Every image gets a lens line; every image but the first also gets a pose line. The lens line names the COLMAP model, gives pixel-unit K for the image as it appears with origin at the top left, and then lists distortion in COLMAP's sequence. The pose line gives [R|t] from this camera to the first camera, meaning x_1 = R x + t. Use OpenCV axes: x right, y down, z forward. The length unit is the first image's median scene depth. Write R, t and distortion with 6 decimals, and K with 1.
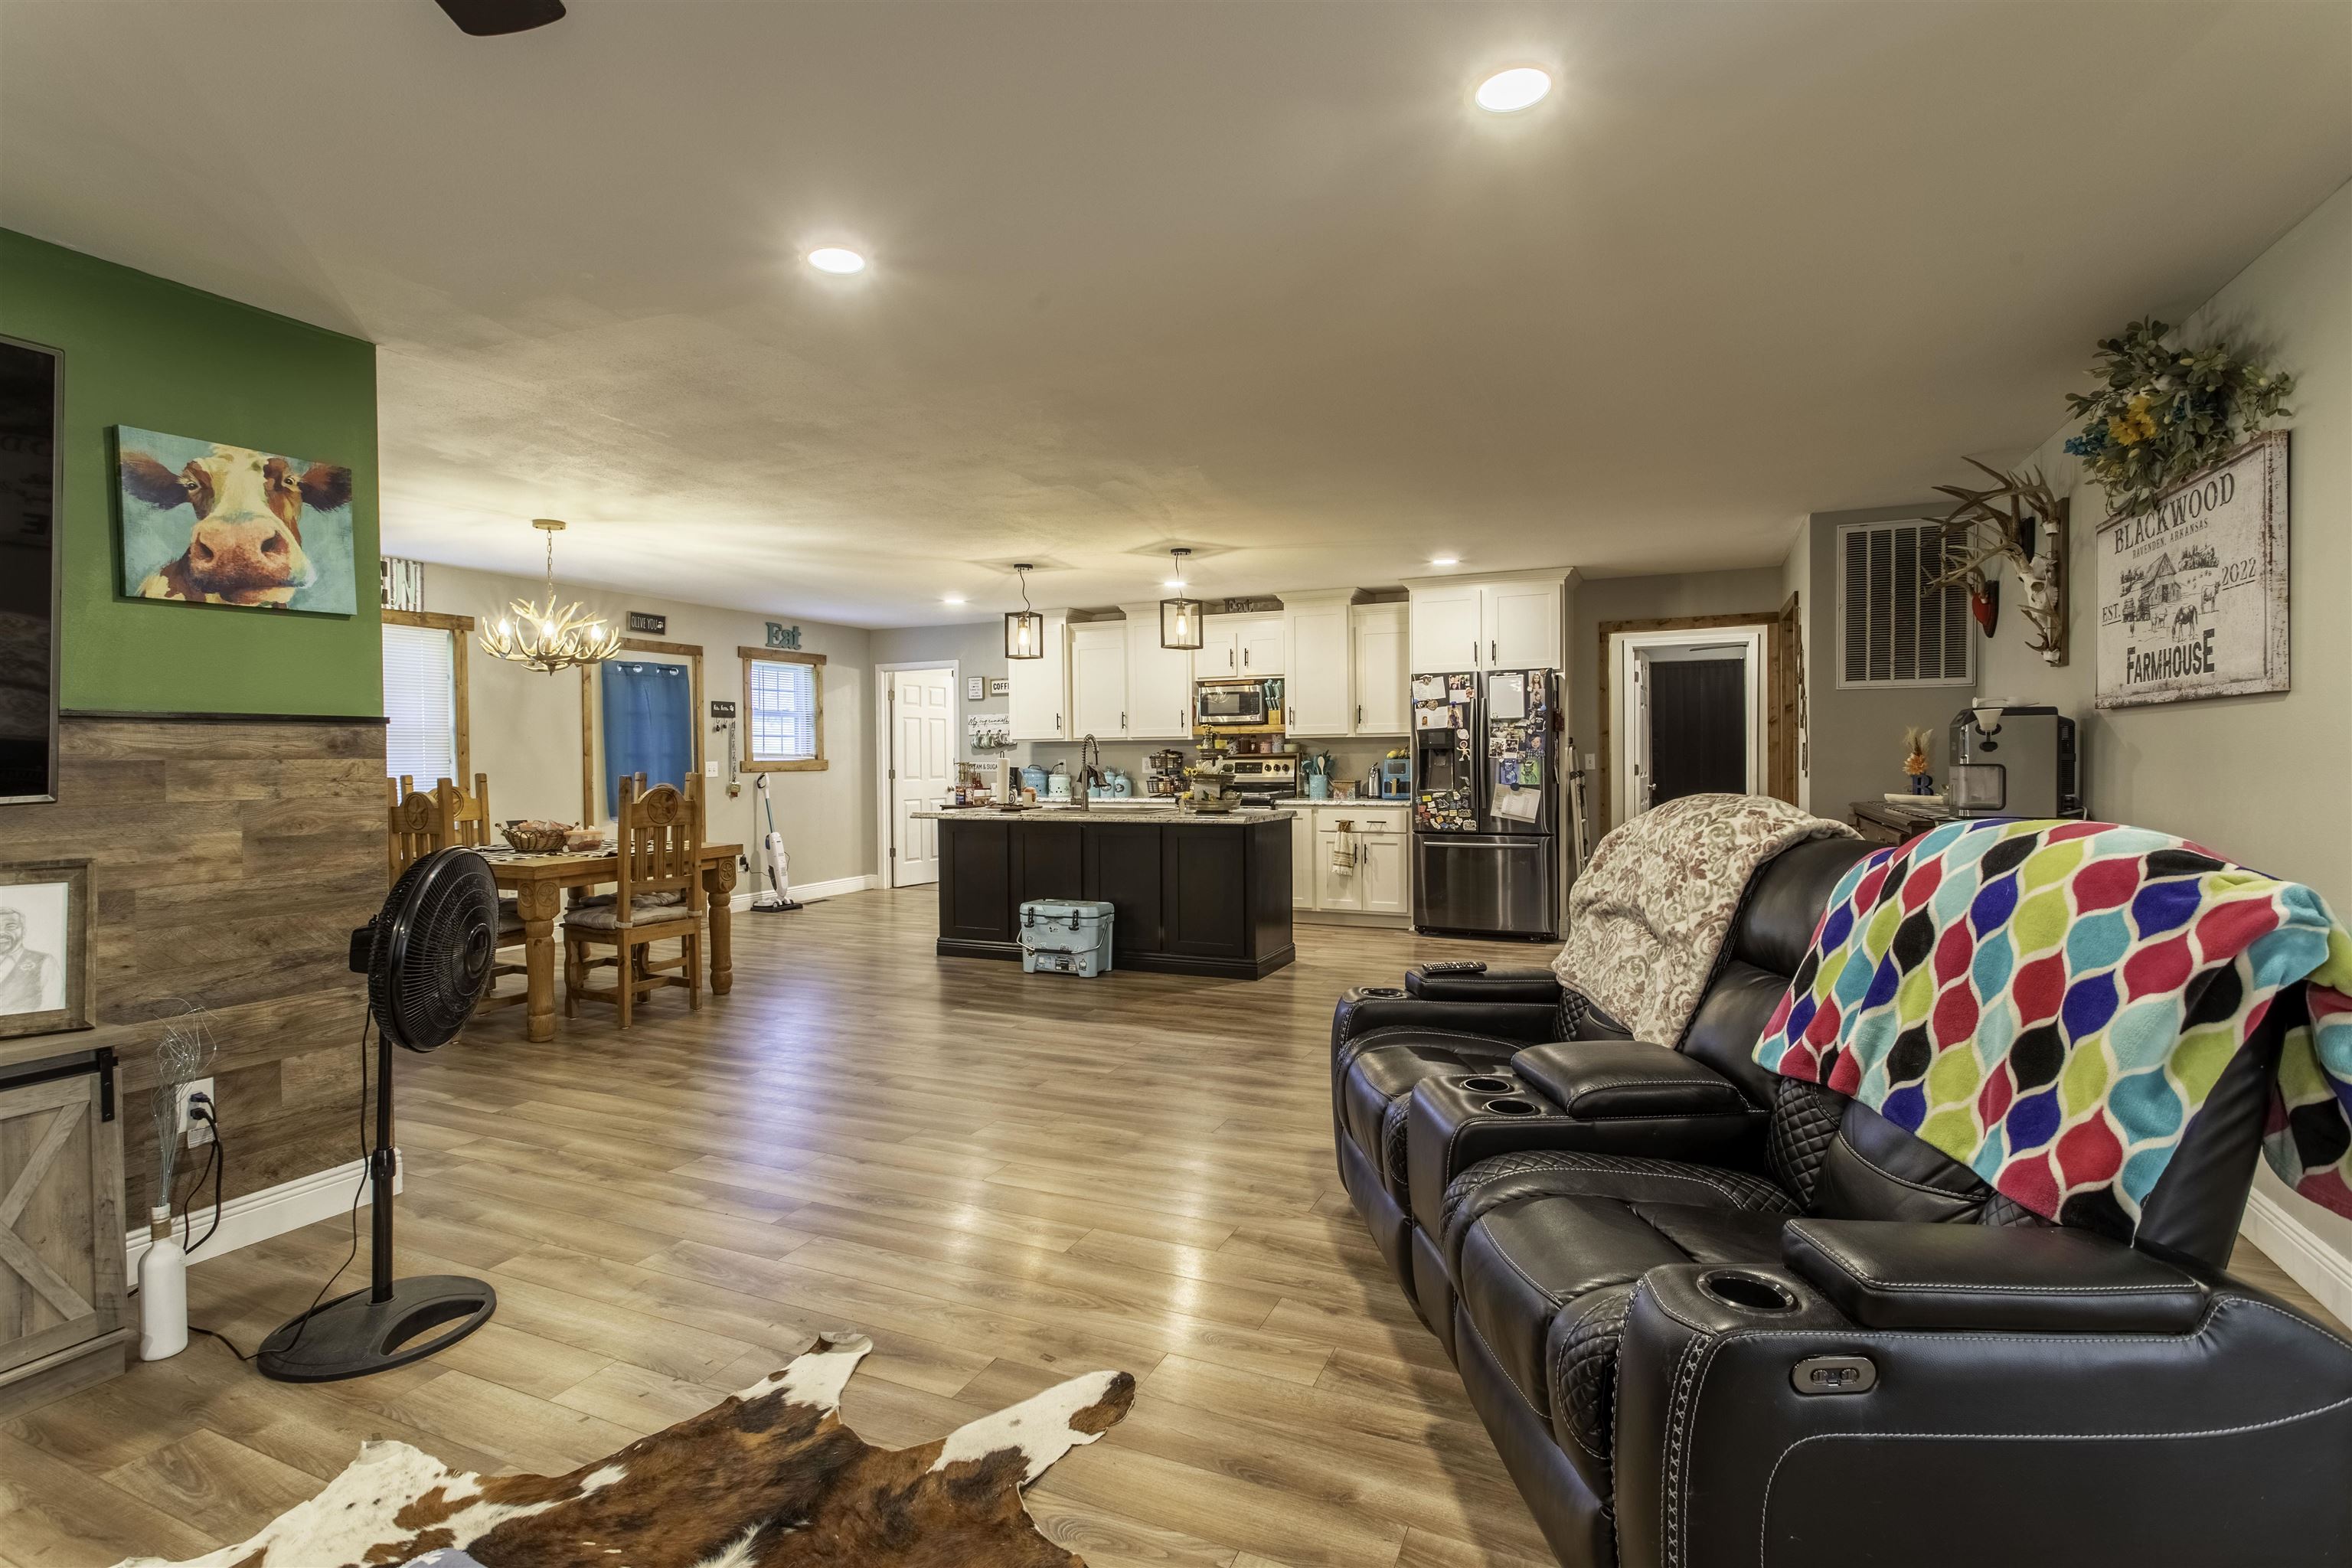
lens RADIAL K [[1118.8, 0, 1169.3], [0, 1118.8, 769.7], [0, 0, 1]] dist [-0.000641, 0.003791]
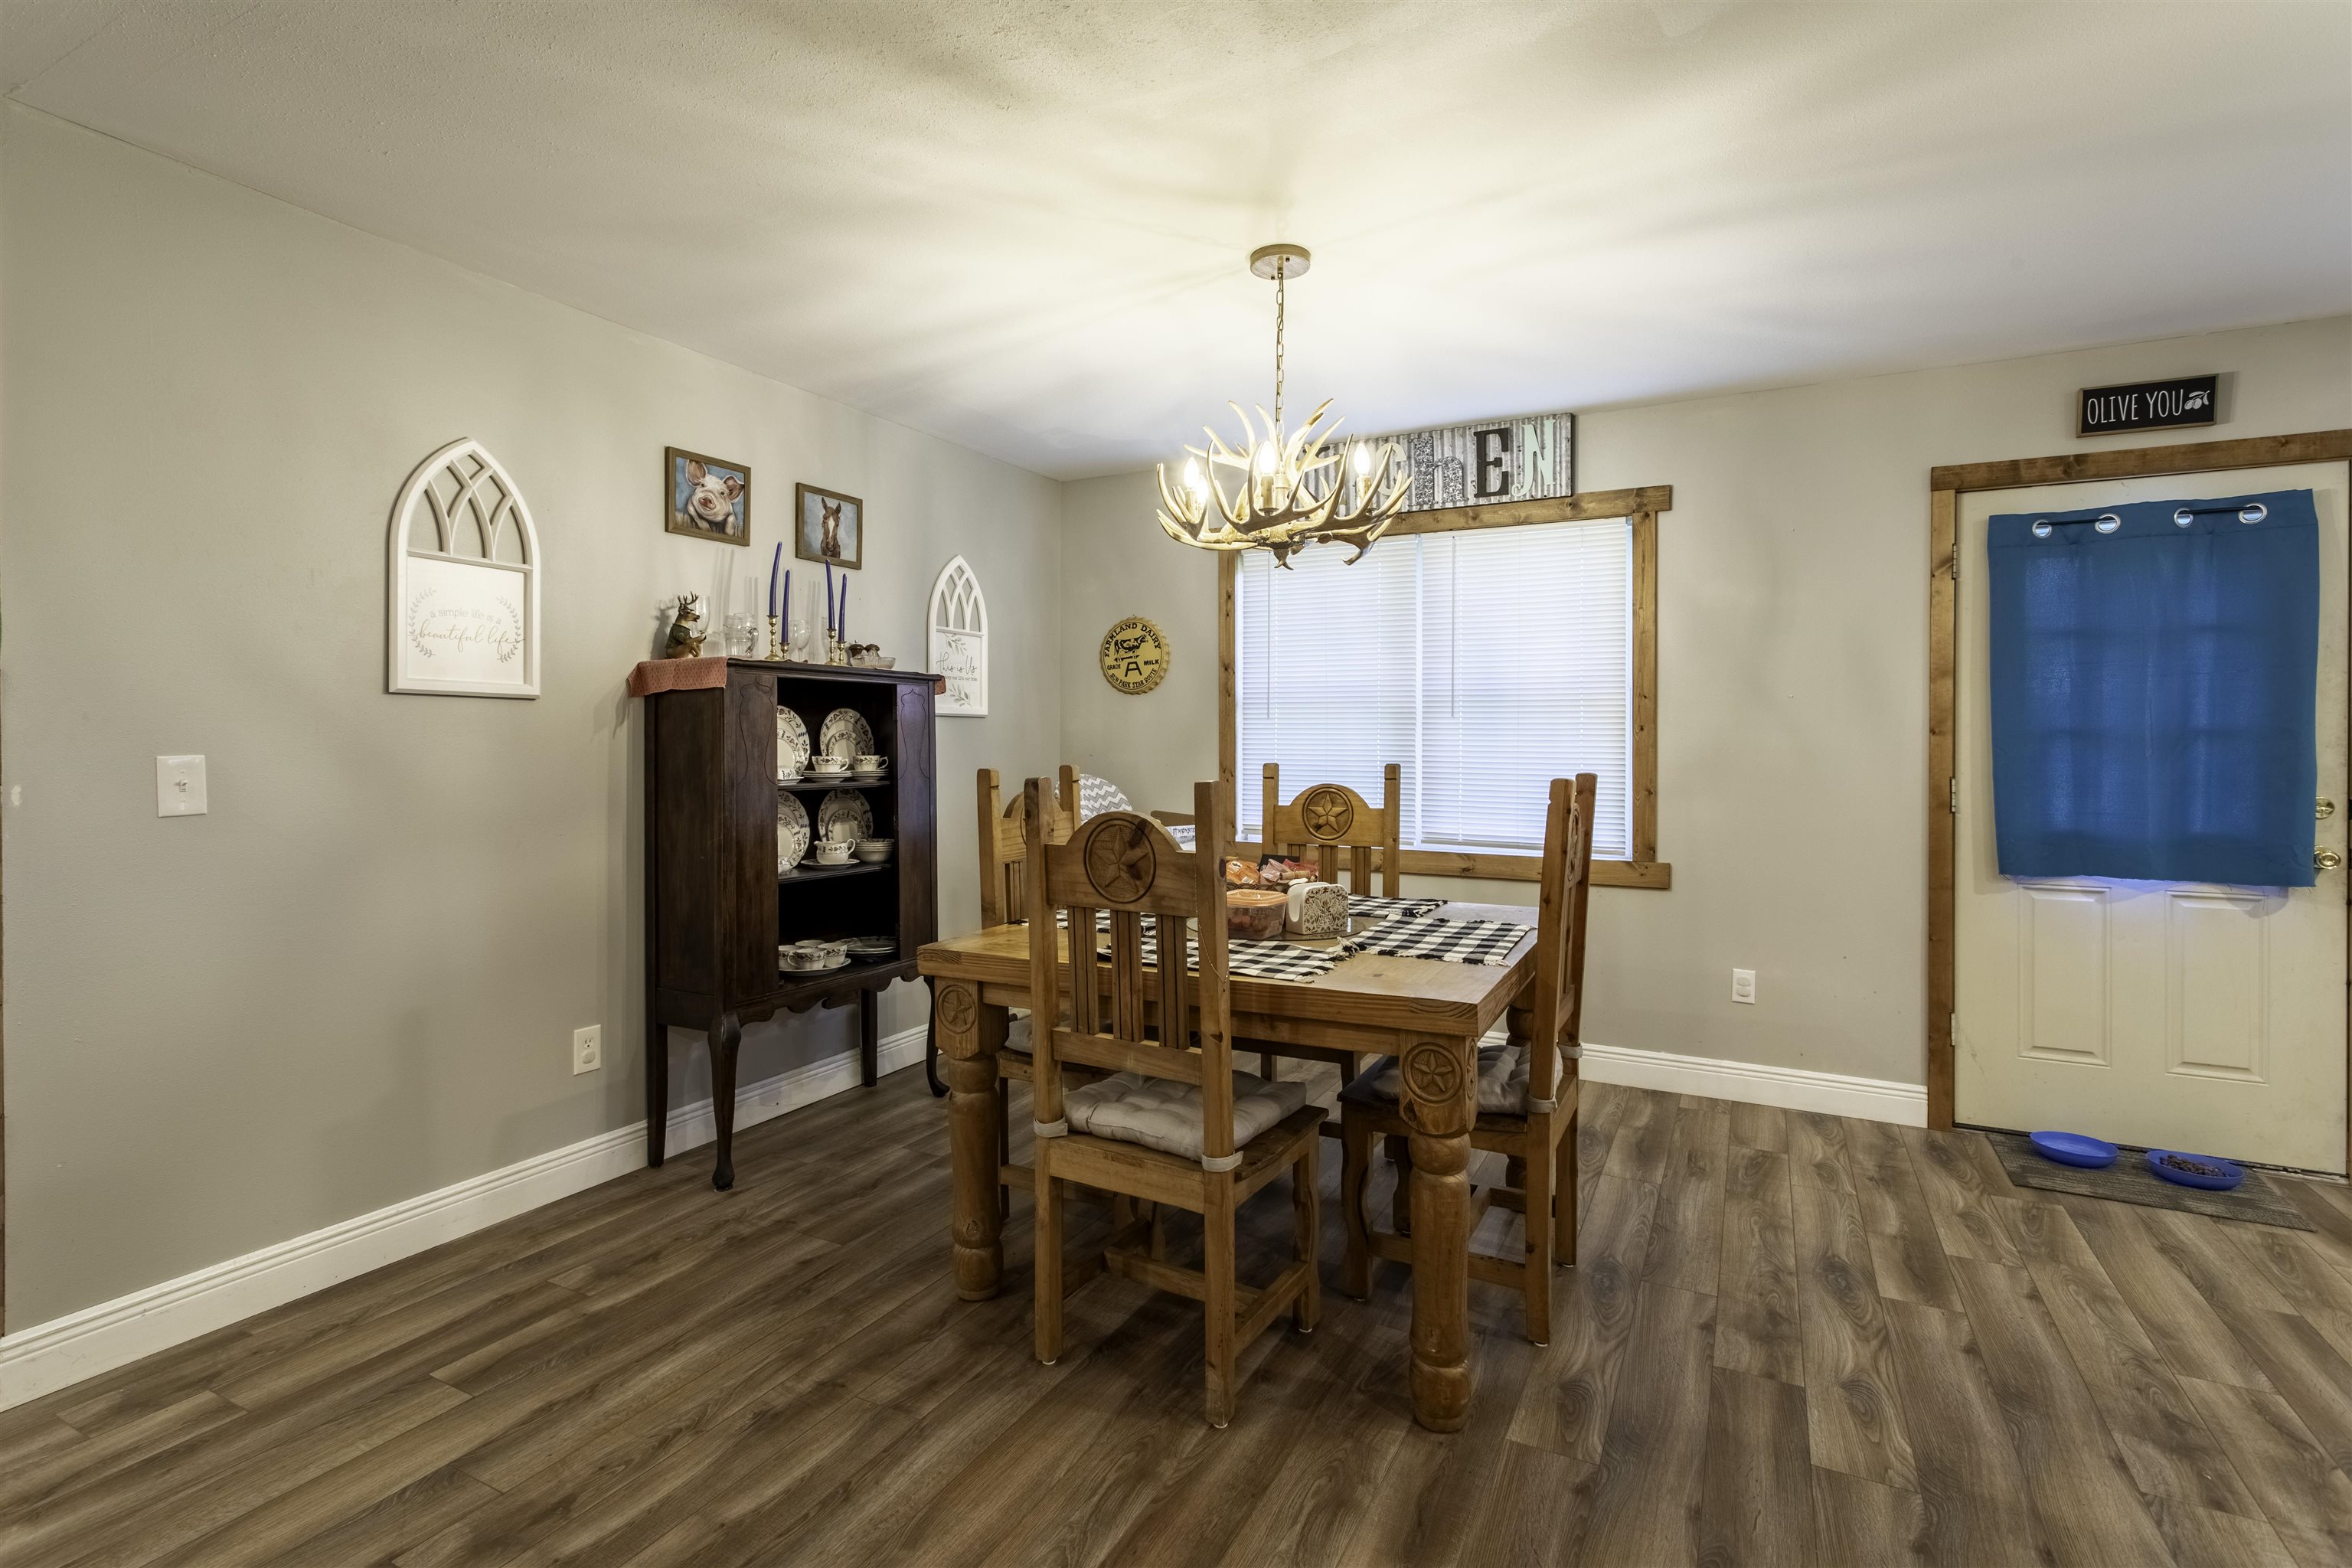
lens RADIAL K [[1118.8, 0, 1156.4], [0, 1118.8, 742.7], [0, 0, 1]] dist [-0.000641, 0.003791]
pose [[-0.074231, 0.010582, -0.997185, -0.074325], [-0.016905, 0.999787, 0.011869, -0.016785], [0.997098, 0.017739, -0.074036, 1.287075]]
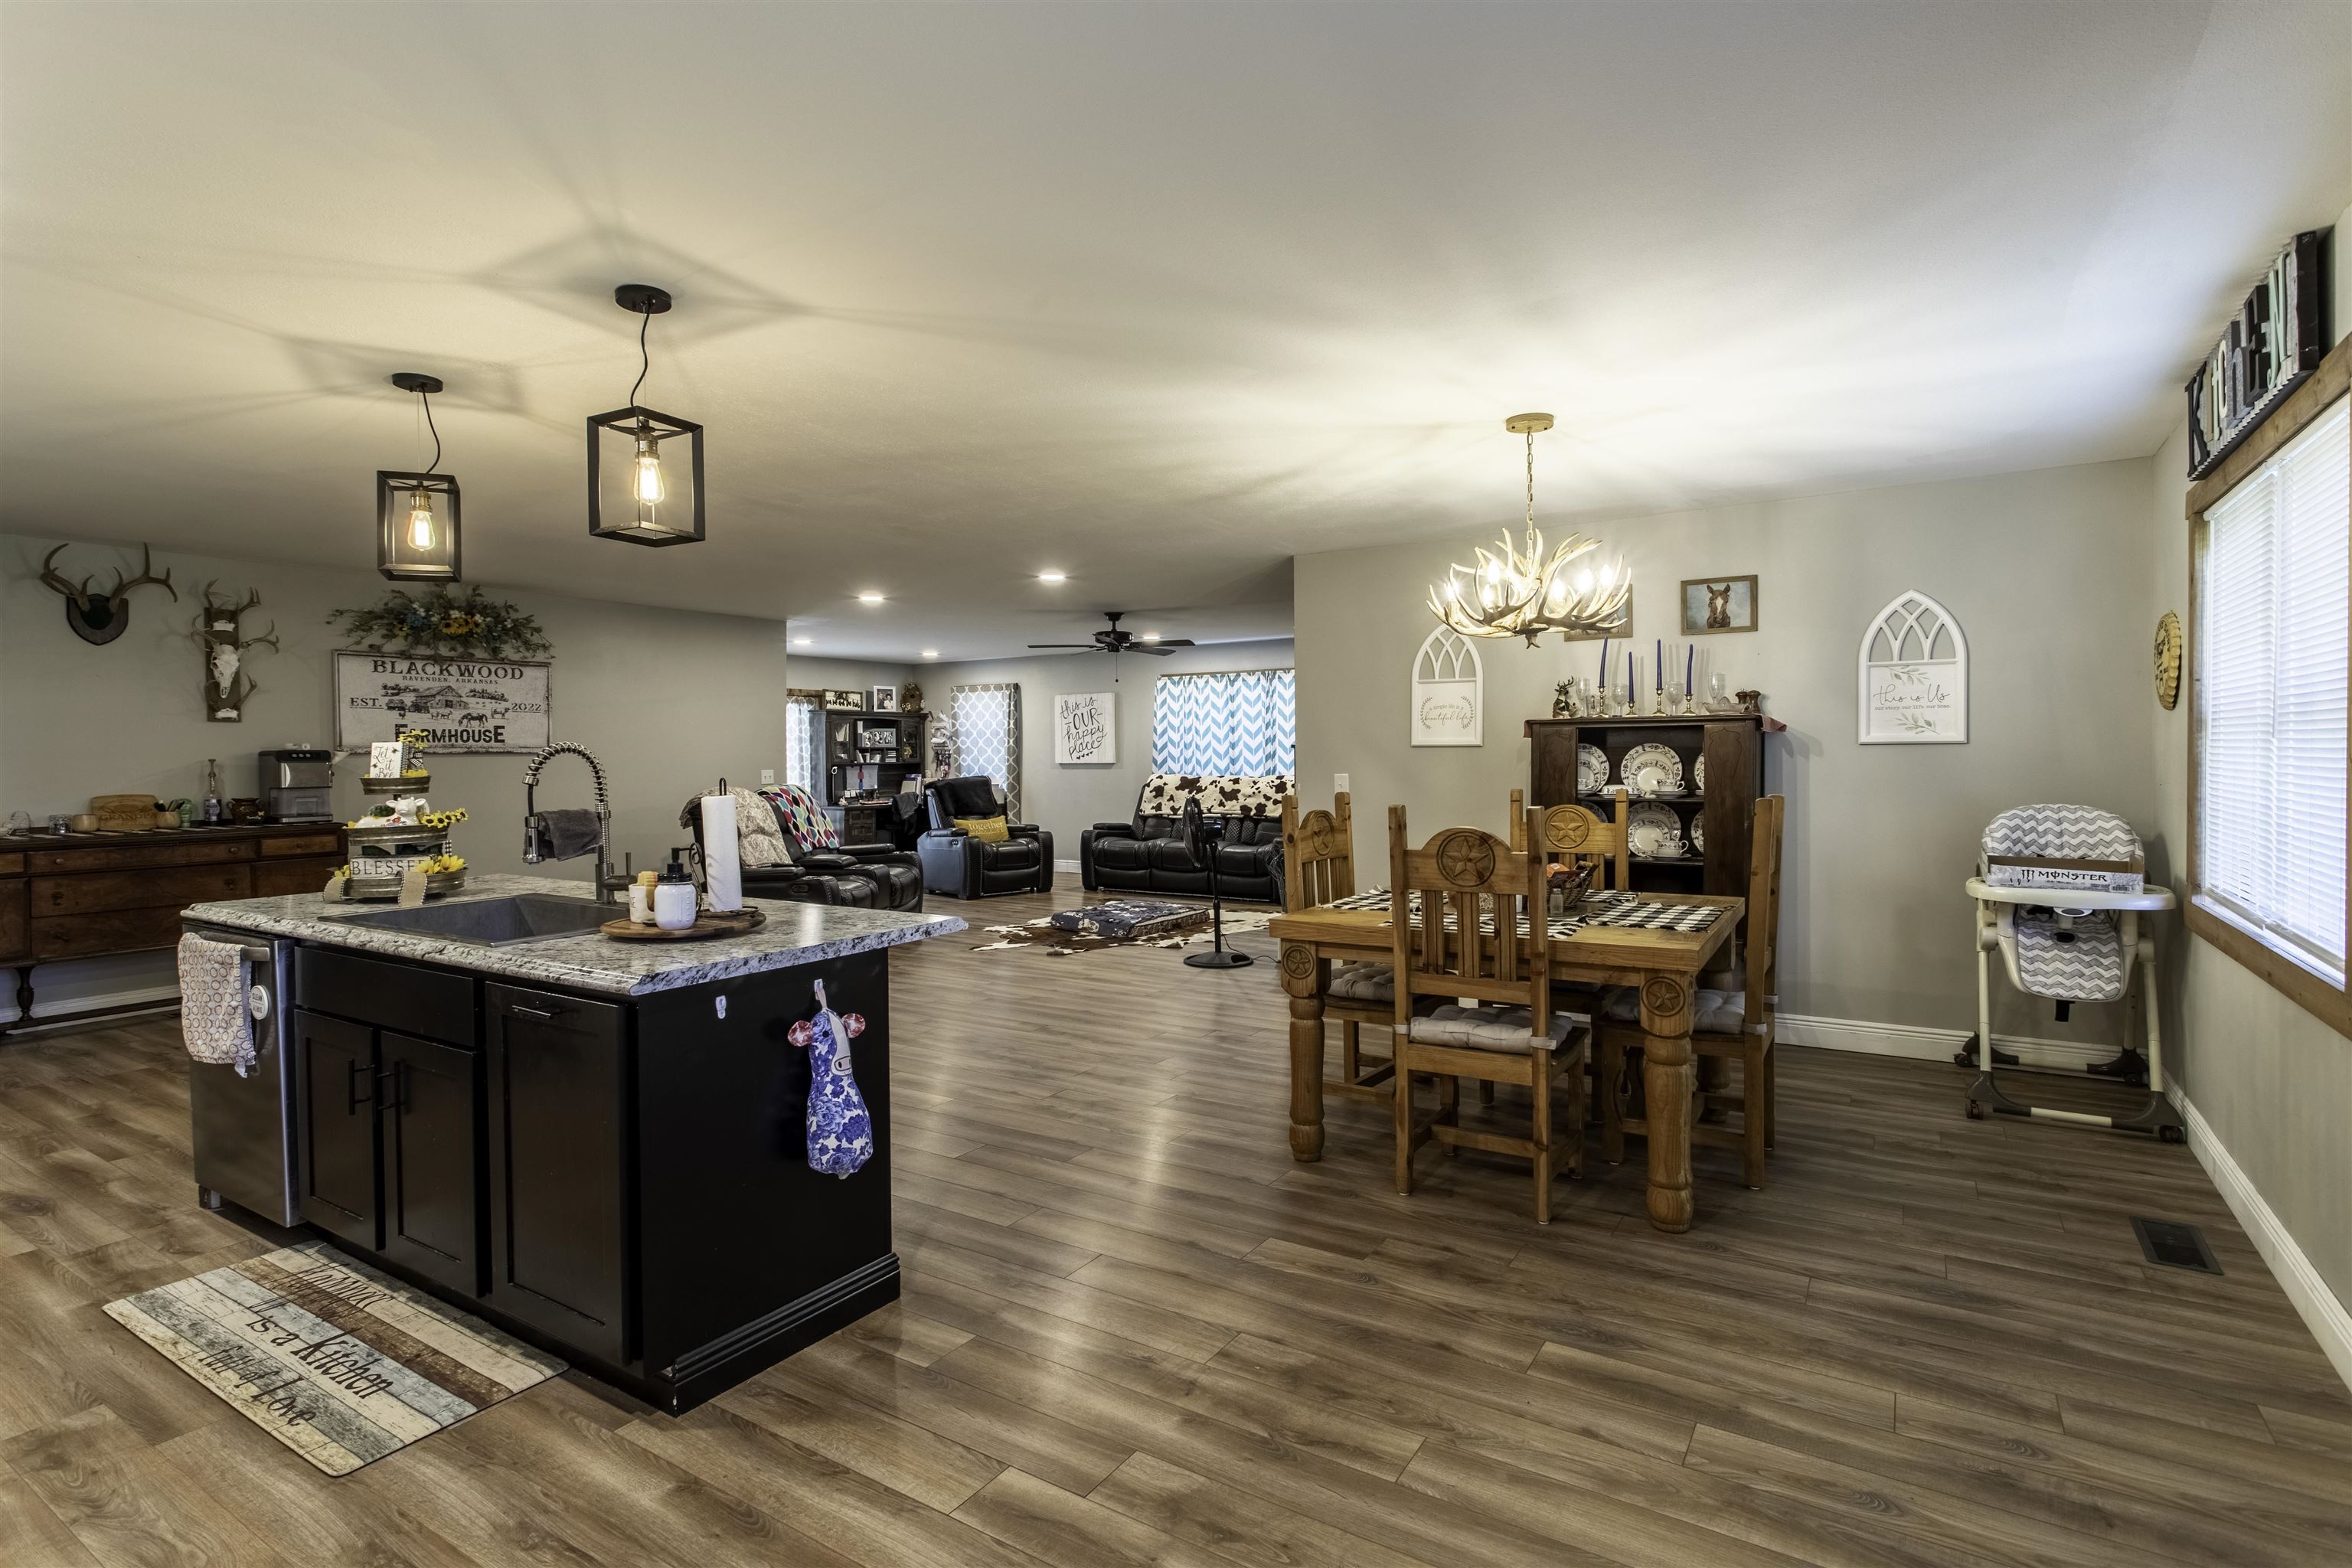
lens RADIAL K [[993.2, 0, 1226.4], [0, 993.2, 766.8], [0, 0, 1]] dist [-0.006102, 0.000786]
pose [[-0.997997, 0.014563, 0.061569, -0.564480], [0.015989, 0.999614, 0.022721, -0.039134], [-0.061214, 0.023660, -0.997844, 2.160209]]
